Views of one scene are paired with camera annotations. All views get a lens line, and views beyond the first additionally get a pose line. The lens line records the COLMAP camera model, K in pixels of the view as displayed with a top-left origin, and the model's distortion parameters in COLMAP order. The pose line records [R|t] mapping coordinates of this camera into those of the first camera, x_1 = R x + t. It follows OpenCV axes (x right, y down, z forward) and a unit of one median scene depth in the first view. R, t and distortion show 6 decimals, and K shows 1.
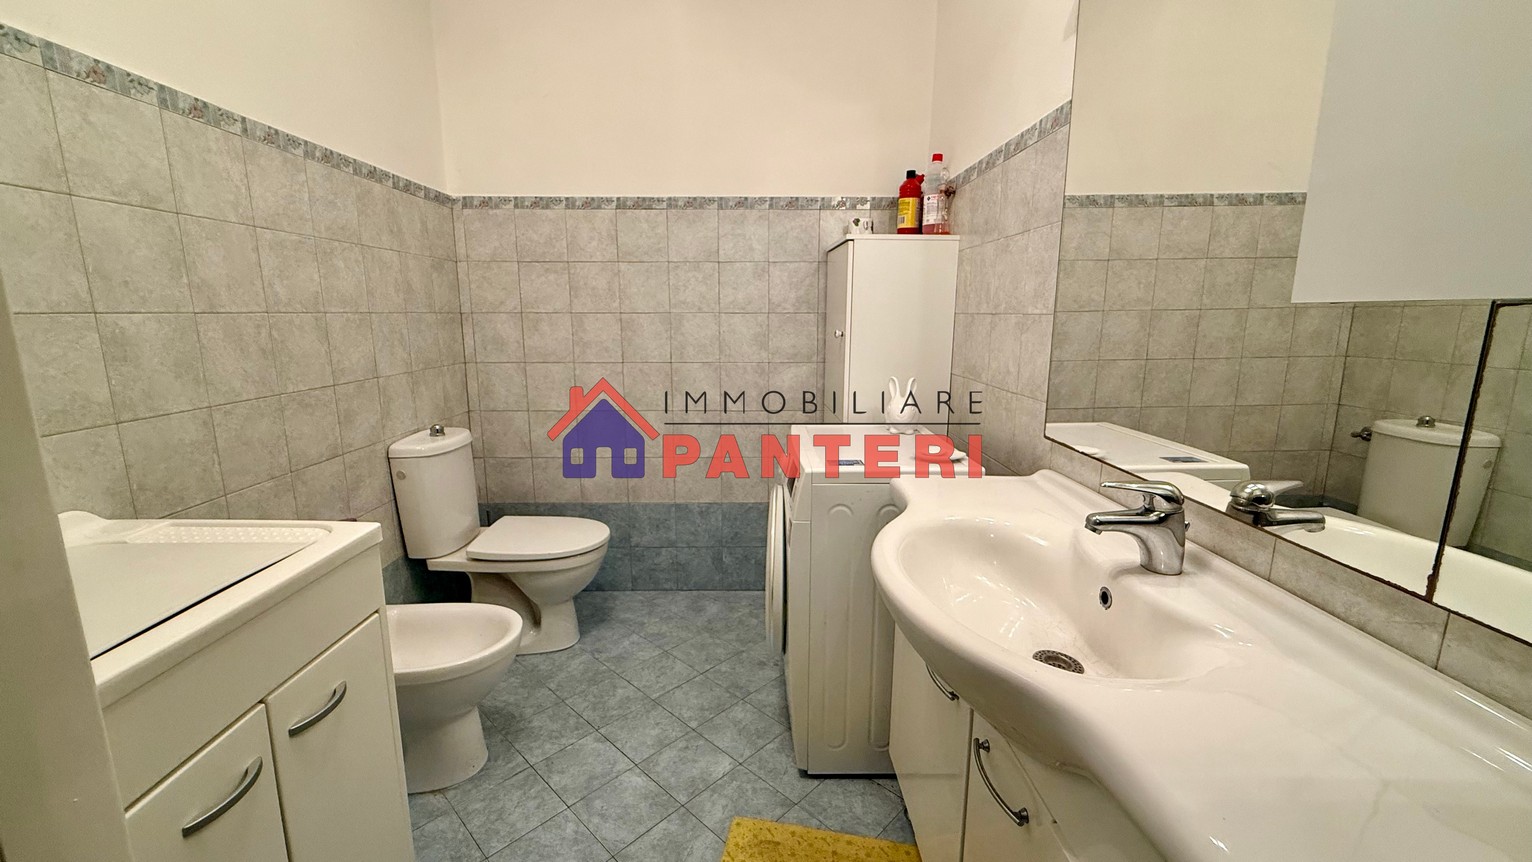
lens RADIAL K [[608.5, 0, 764.5], [0, 608.5, 427.0], [0, 0, 1]] dist [-0.001129, -0.000001]
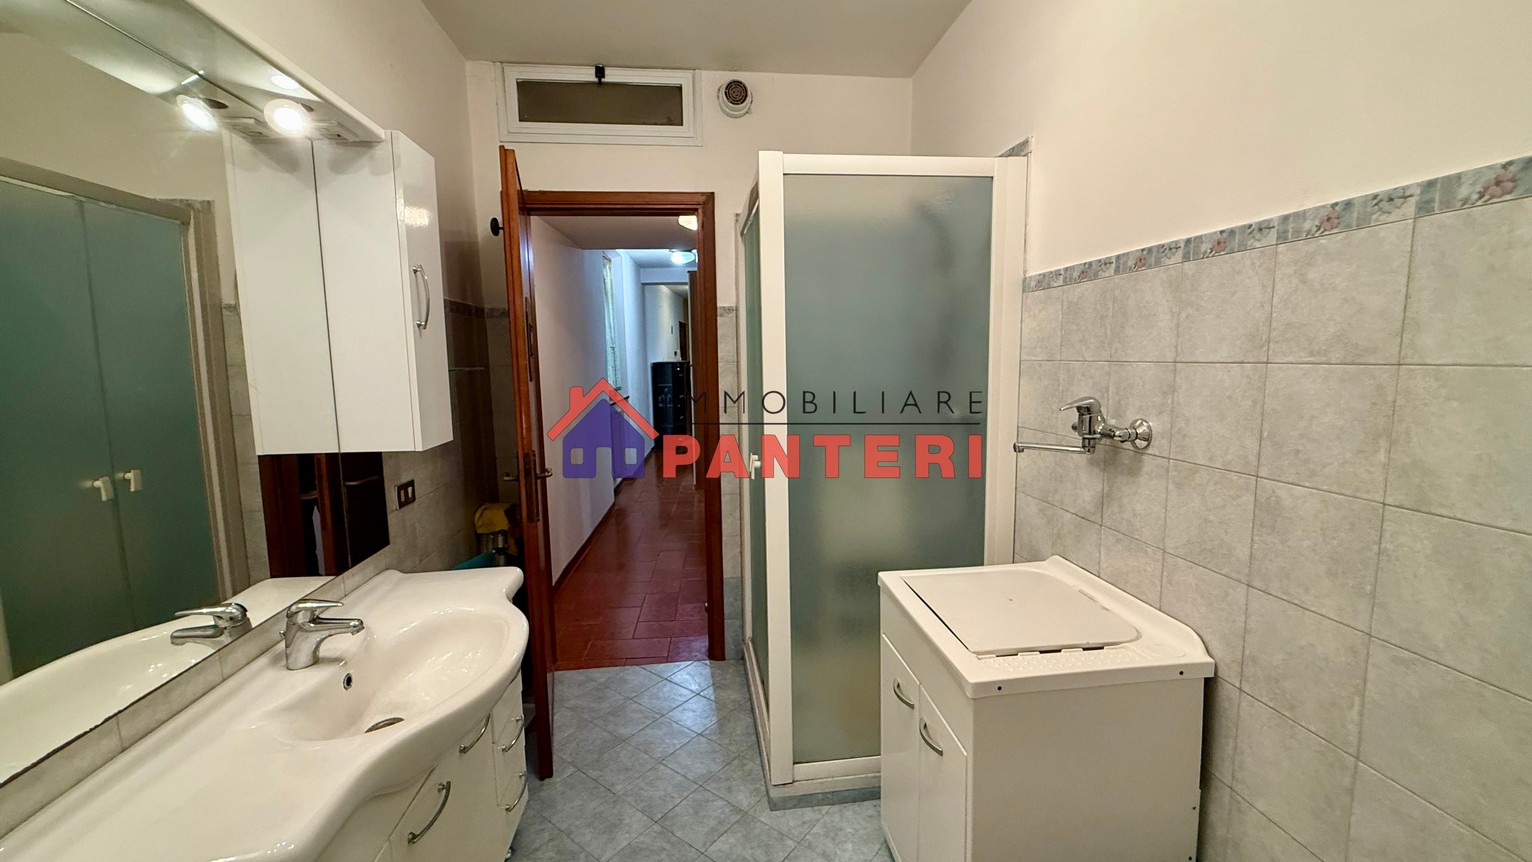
lens RADIAL K [[608.5, 0, 766.0], [0, 608.5, 423.8], [0, 0, 1]] dist [-0.001129, -0.000001]
pose [[-0.994698, 0.025124, -0.099719, -0.193605], [-0.005462, 0.955420, 0.295200, -0.523672], [0.102690, 0.294180, -0.950217, 1.720344]]
